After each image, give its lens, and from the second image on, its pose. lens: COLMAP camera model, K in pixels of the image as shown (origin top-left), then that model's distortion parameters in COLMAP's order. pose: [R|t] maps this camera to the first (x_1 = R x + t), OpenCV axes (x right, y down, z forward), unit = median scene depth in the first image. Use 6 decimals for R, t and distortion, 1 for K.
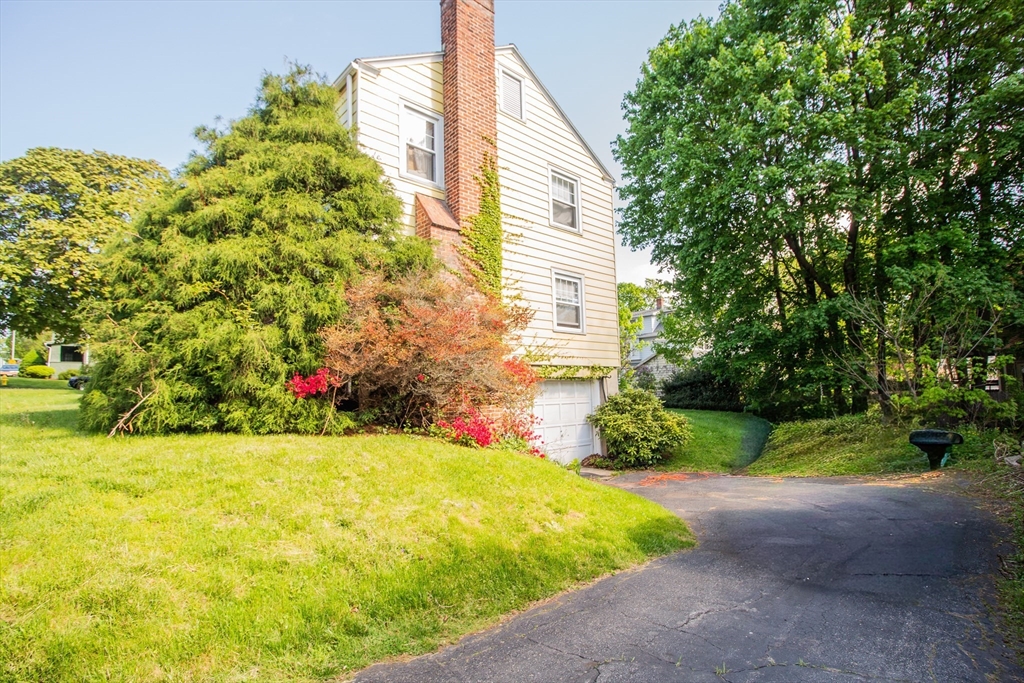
lens RADIAL K [[487.2, 0, 511.1], [0, 487.2, 353.5], [0, 0, 1]] dist [-0.000666, -0.009846]
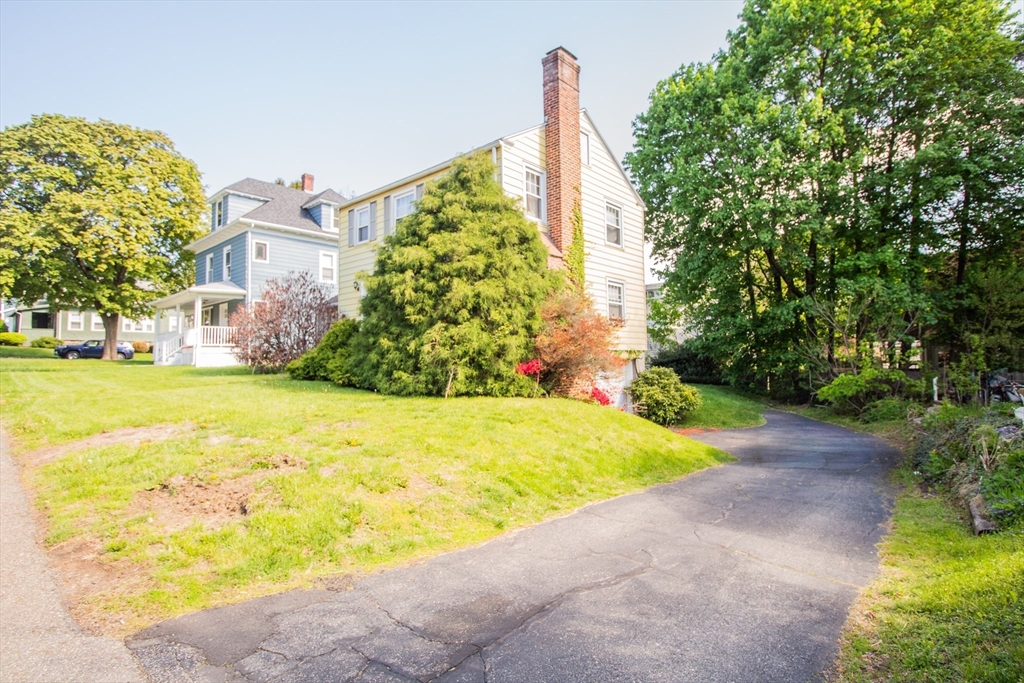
lens RADIAL K [[506.8, 0, 512.0], [0, 506.8, 341.5], [0, 0, 1]] dist [-0.003565, -0.000954]
pose [[0.995181, 0.014774, 0.096936, -0.283925], [-0.018407, 0.999157, 0.036694, -0.042283], [-0.096313, -0.038301, 0.994614, -0.337593]]
